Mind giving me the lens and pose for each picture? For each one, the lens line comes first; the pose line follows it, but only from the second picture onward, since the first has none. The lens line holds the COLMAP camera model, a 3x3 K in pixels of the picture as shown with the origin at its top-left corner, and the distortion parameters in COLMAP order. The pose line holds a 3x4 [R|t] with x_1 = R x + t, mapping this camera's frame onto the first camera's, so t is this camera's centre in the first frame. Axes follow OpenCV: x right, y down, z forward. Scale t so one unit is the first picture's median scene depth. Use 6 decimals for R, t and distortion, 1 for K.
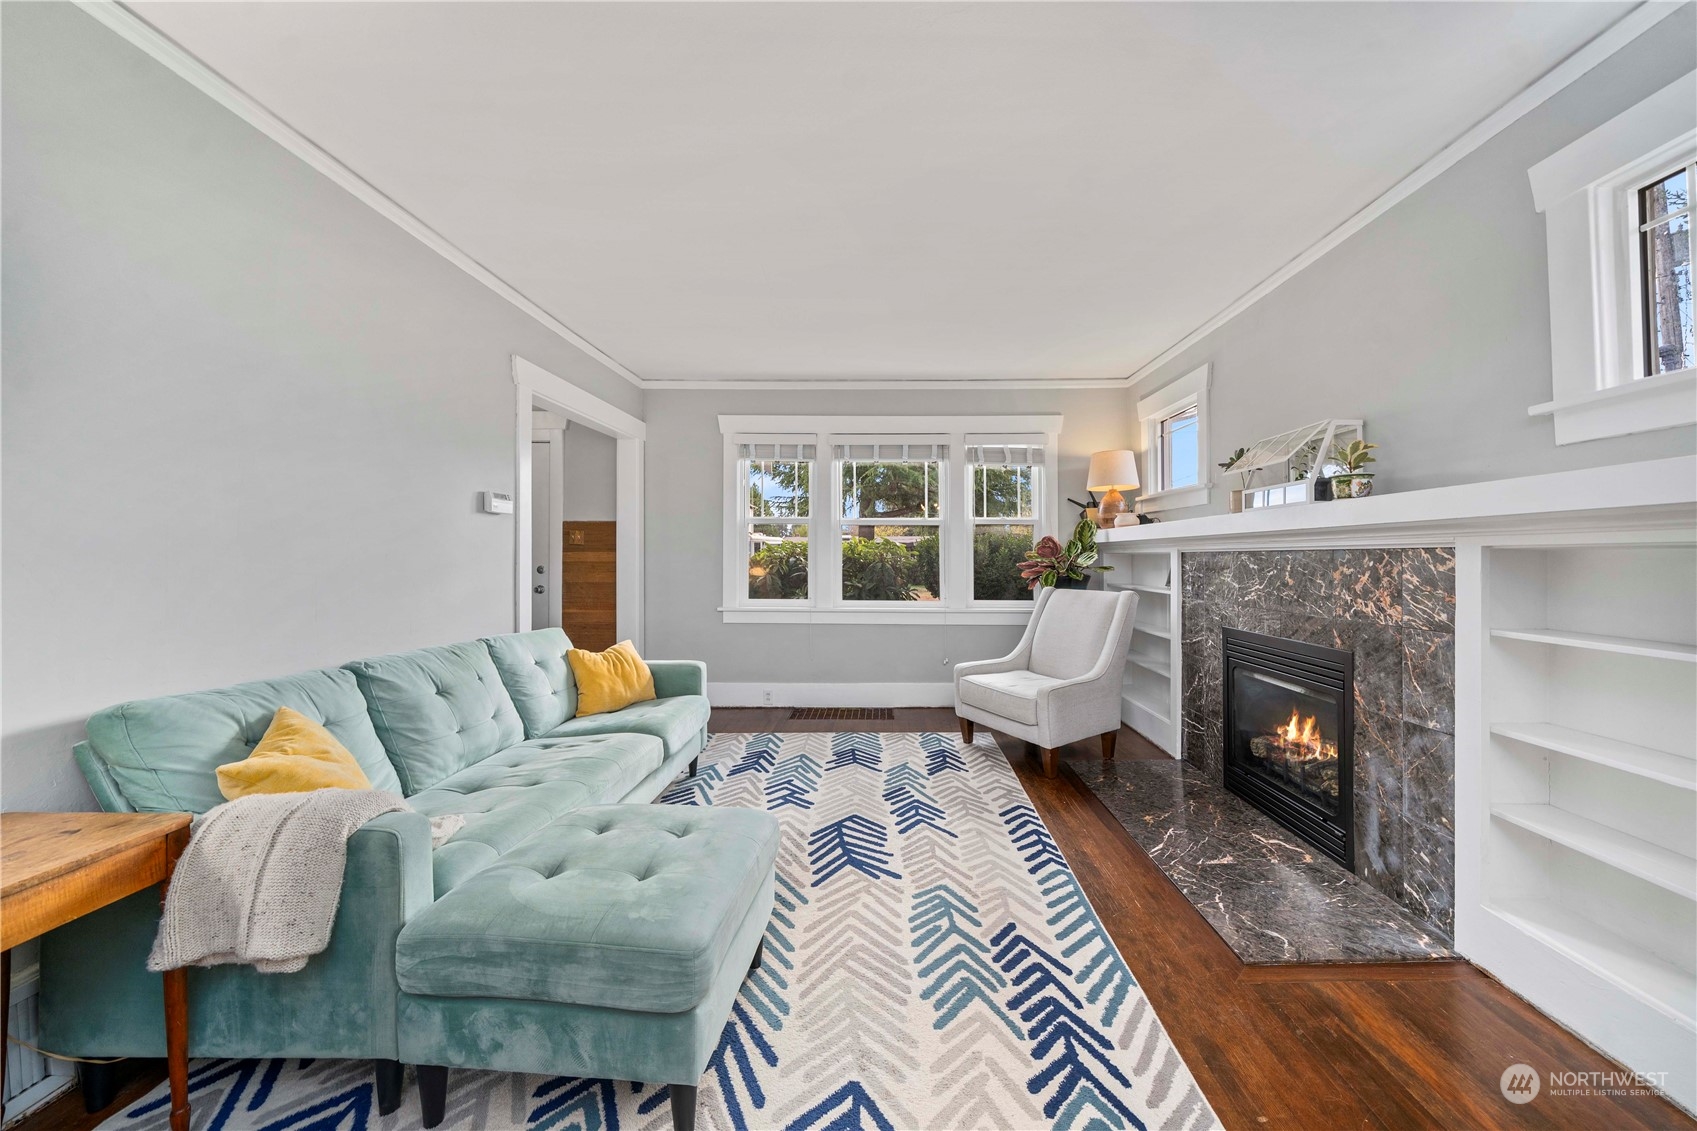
lens RADIAL K [[609.3, 0, 882.7], [0, 609.3, 550.9], [0, 0, 1]] dist [-0.001838, -0.001422]
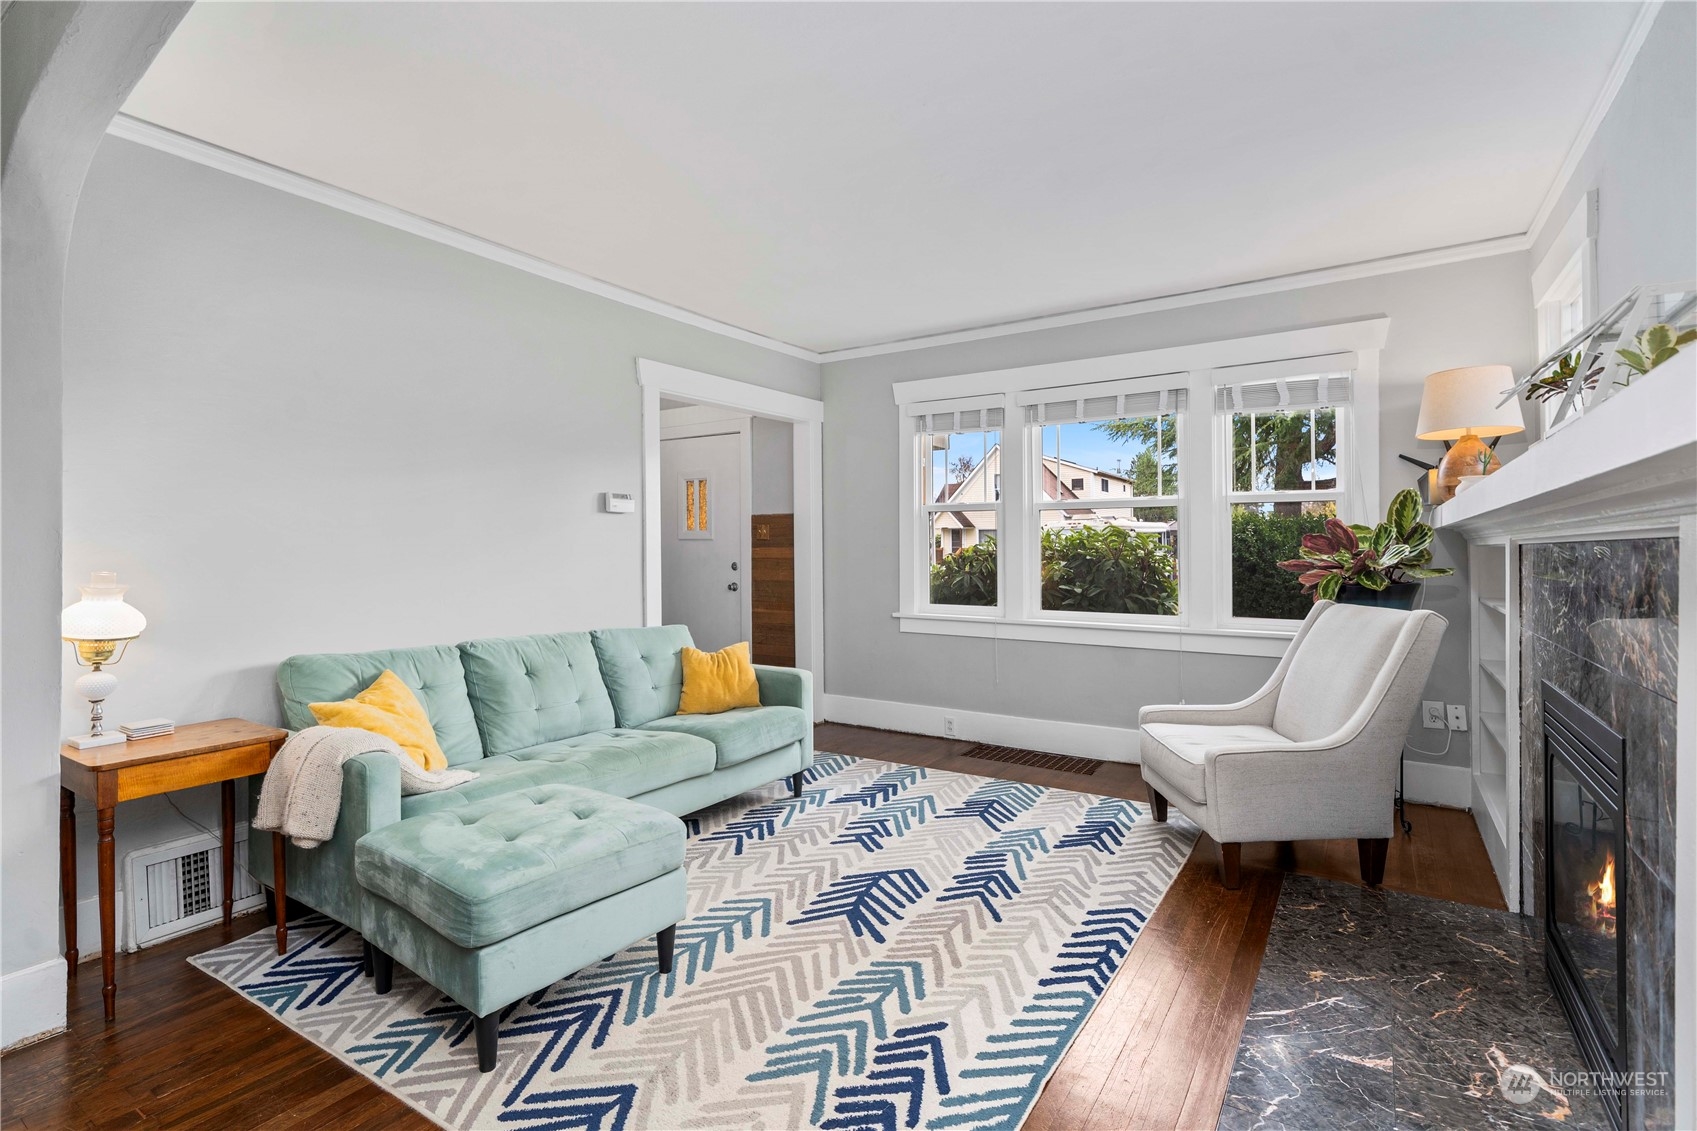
lens RADIAL K [[811.1, 0, 842.2], [0, 811.1, 549.5], [0, 0, 1]] dist [0.002084, 0.001406]
pose [[0.835288, -0.003884, -0.549799, 0.587717], [0.008893, 0.999940, 0.006447, -0.004392], [0.549741, -0.010275, 0.835272, 0.054050]]
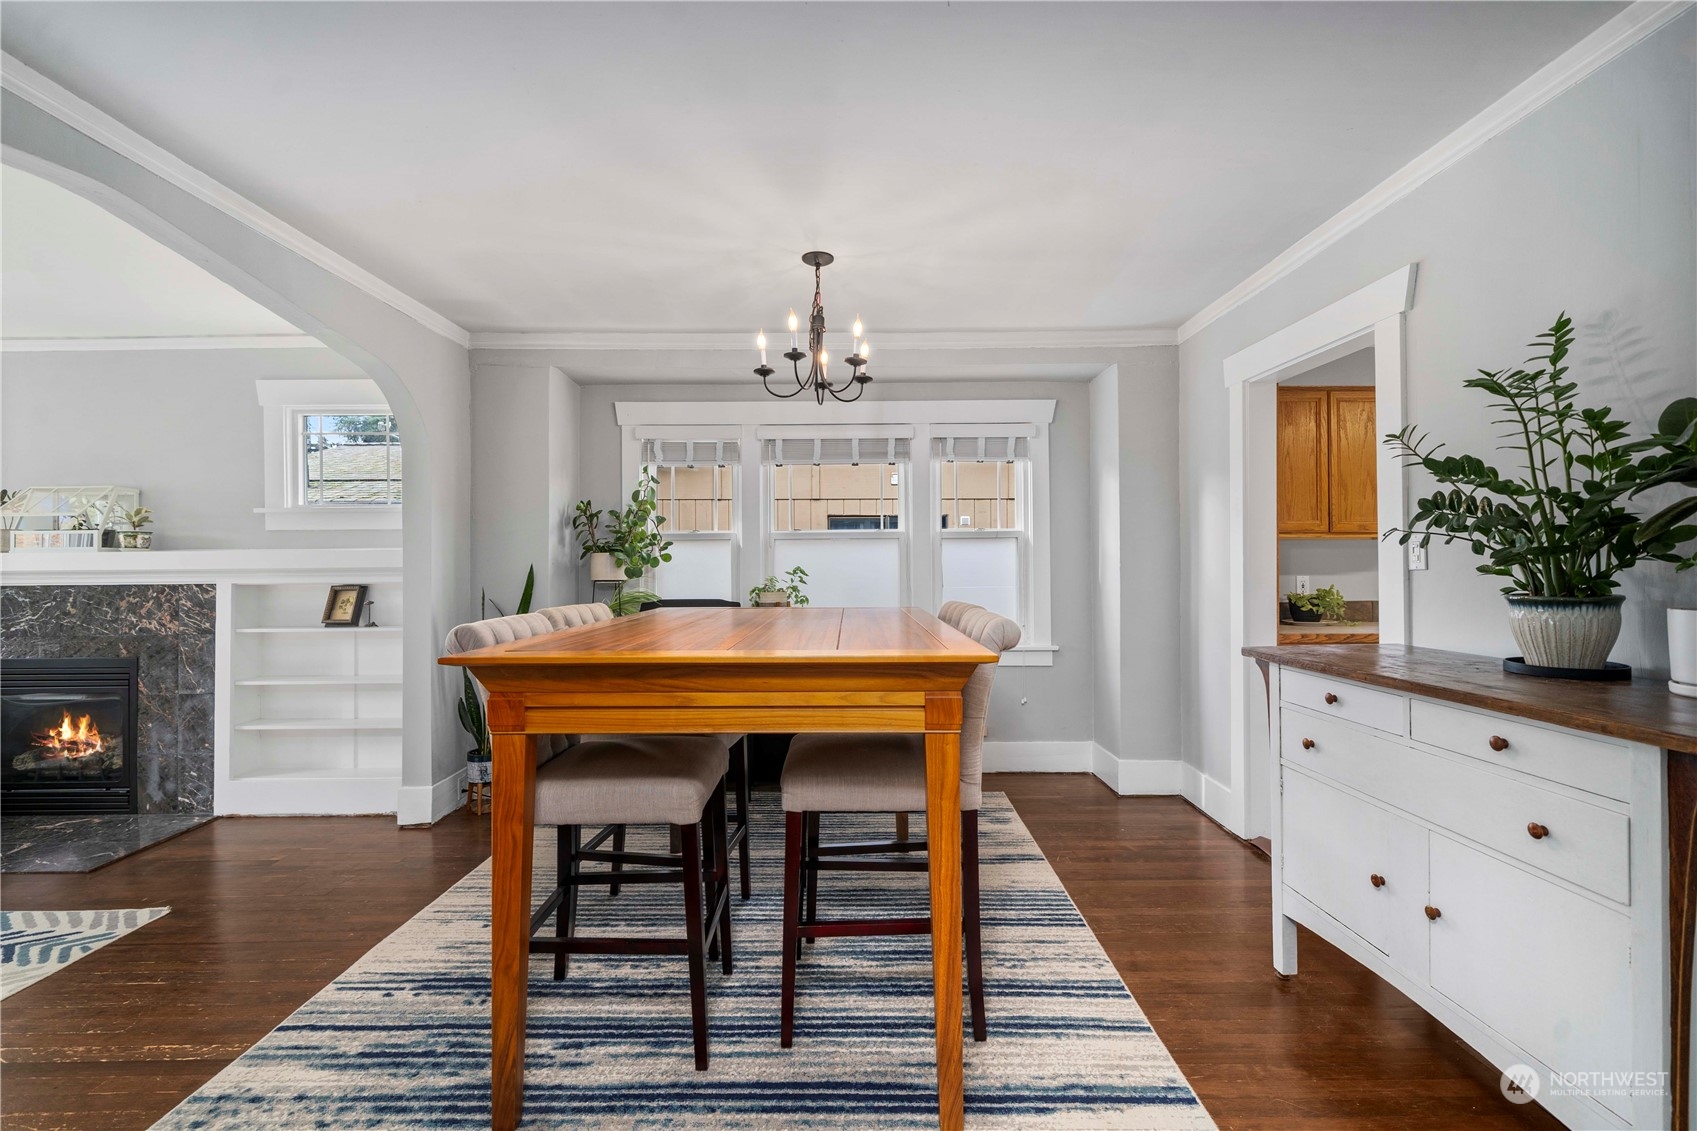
lens RADIAL K [[702.2, 0, 853.8], [0, 702.2, 564.2], [0, 0, 1]] dist [-0.001194, -0.002527]
pose [[-0.017441, 0.012953, 0.999764, -0.877085], [-0.002374, 0.999913, -0.012996, -0.033231], [-0.999845, -0.002600, -0.017409, -0.633332]]
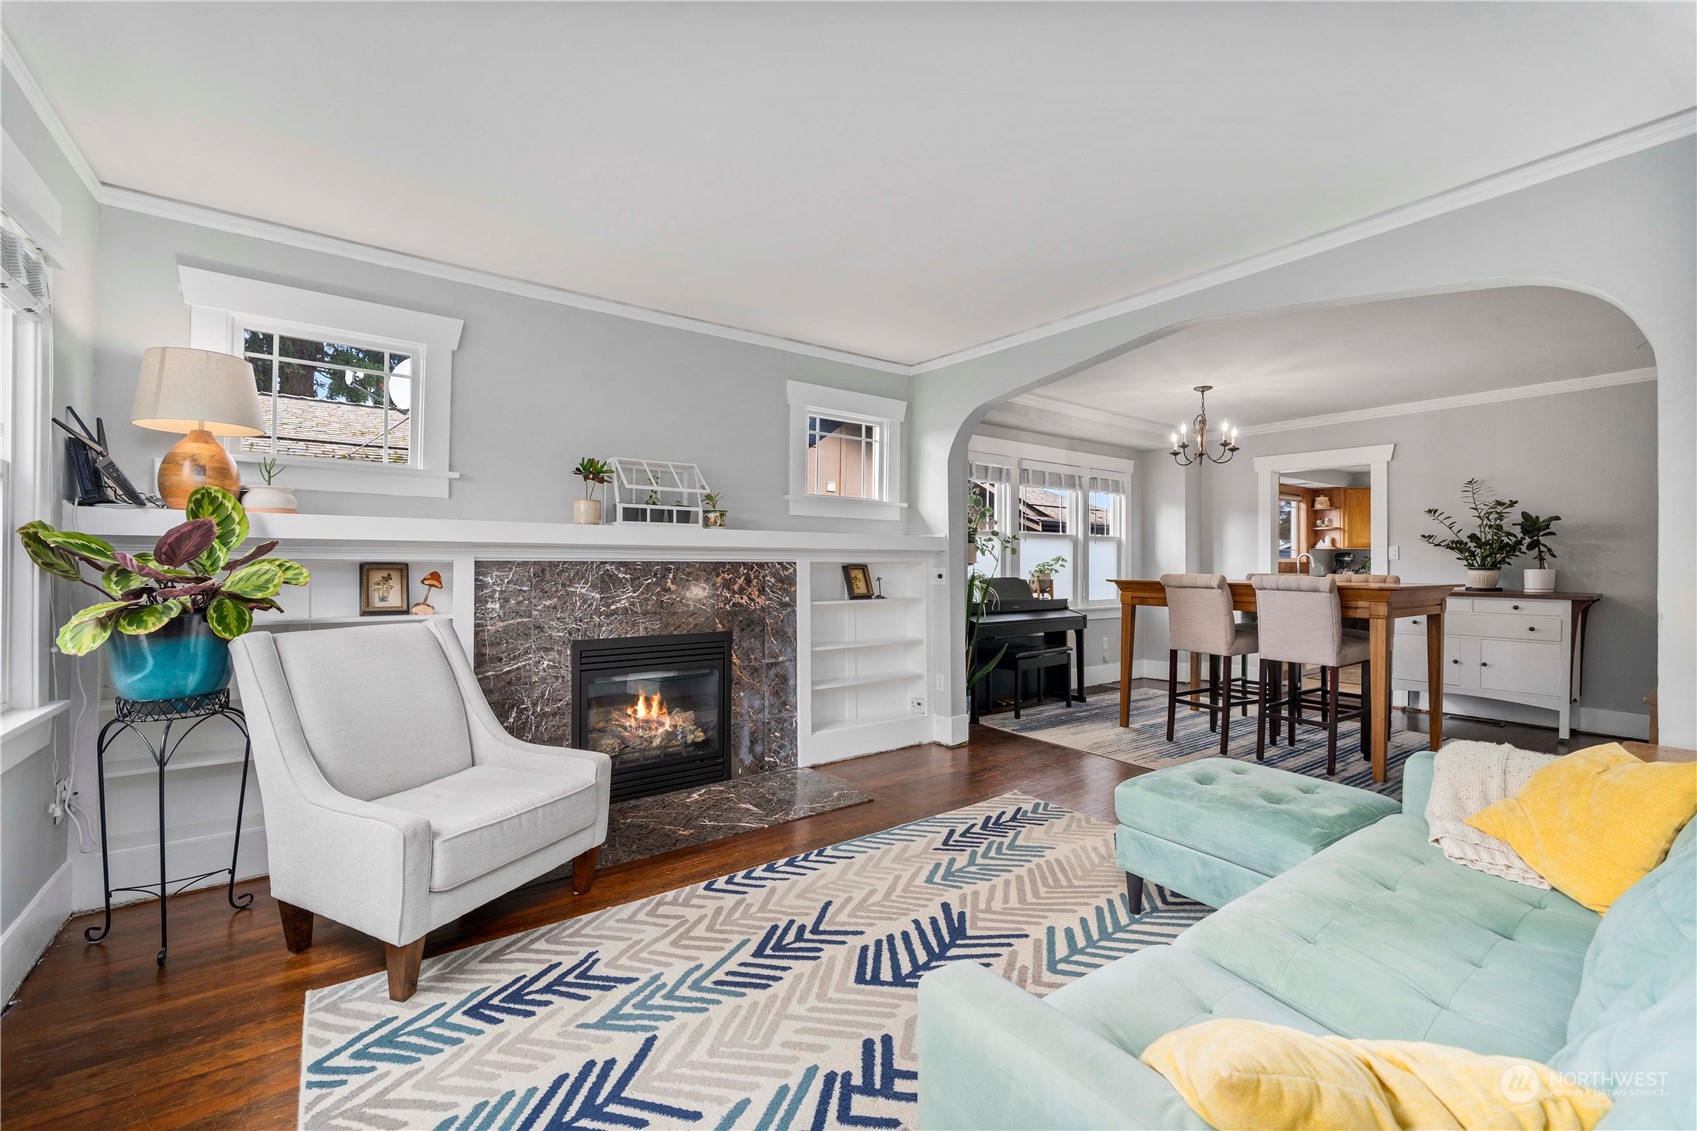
lens RADIAL K [[702.2, 0, 842.6], [0, 702.2, 552.6], [0, 0, 1]] dist [-0.001194, -0.002527]
pose [[-0.599313, 0.018722, 0.800296, -0.758941], [-0.006923, 0.999568, -0.028569, 0.021546], [-0.800485, -0.022662, -0.598925, 1.785093]]
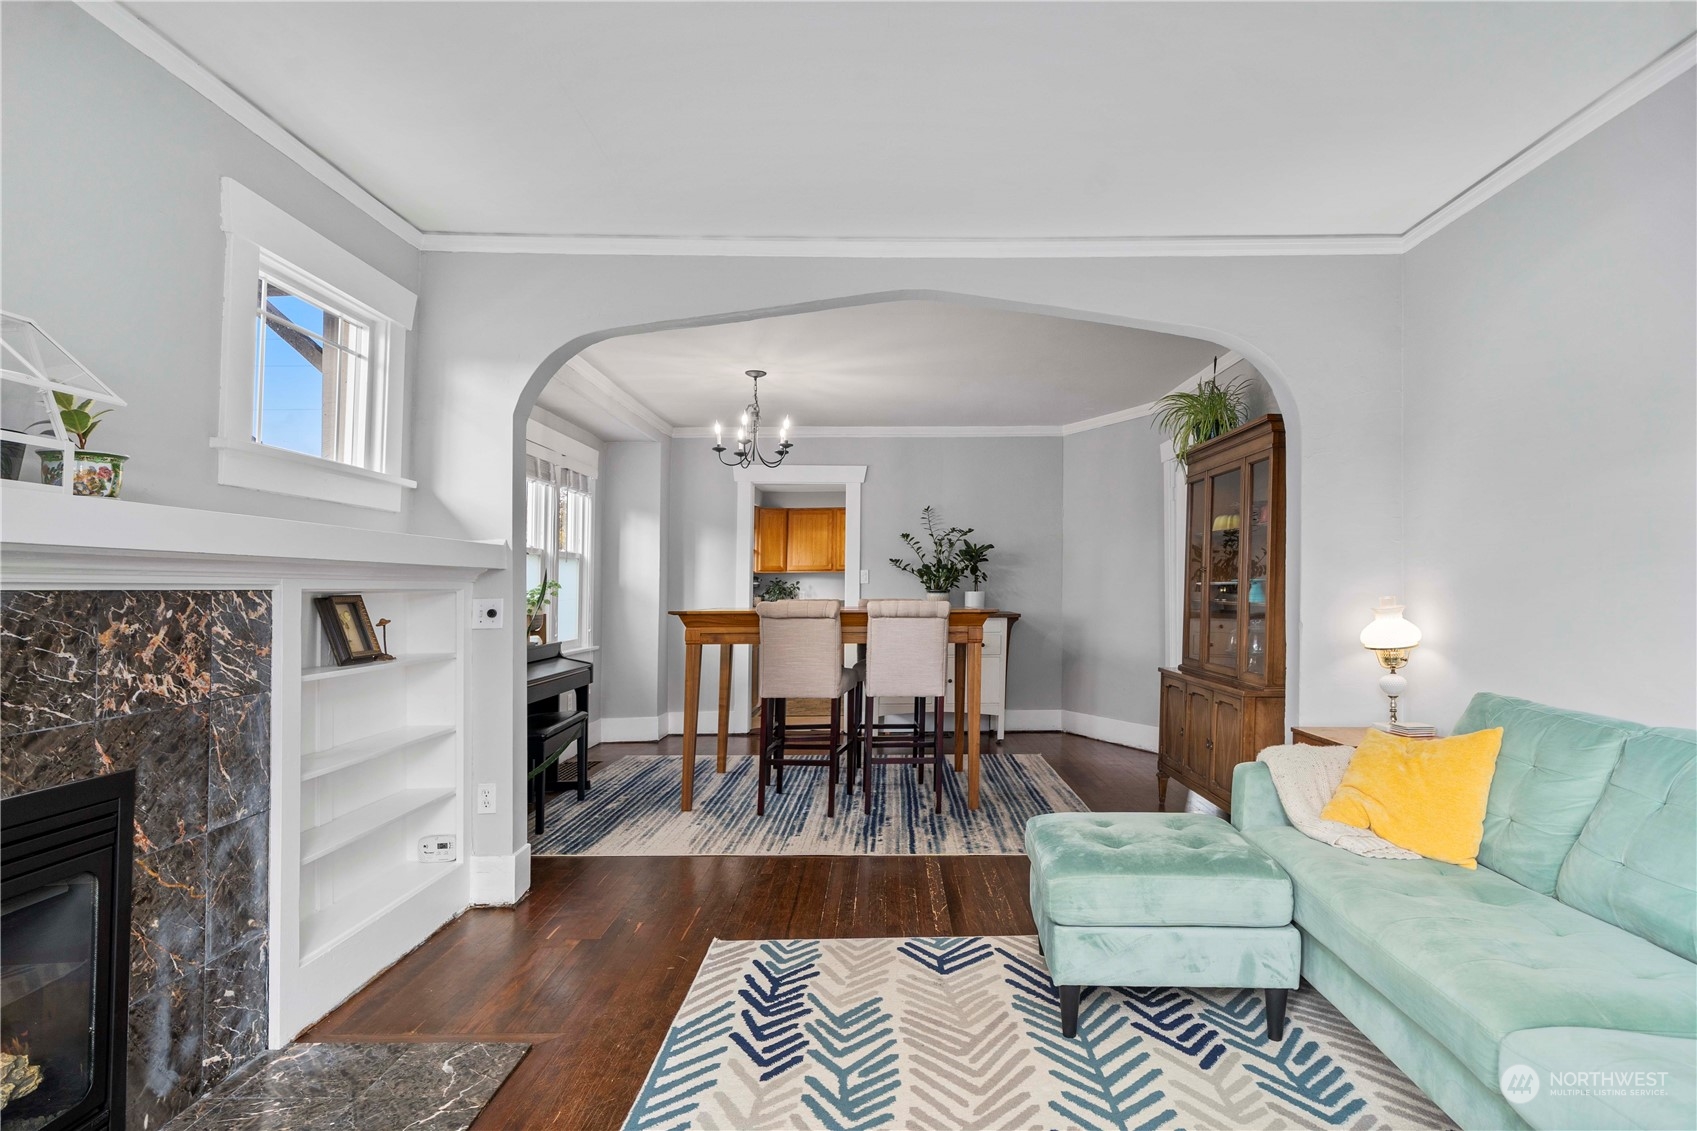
lens RADIAL K [[888.8, 0, 888.6], [0, 888.8, 569.0], [0, 0, 1]] dist [-0.001793, 0.008618]
pose [[-0.999826, 0.015364, -0.010557, 0.052165], [0.015702, 0.999343, -0.032675, 0.014805], [0.010048, -0.032835, -0.999410, 1.838885]]
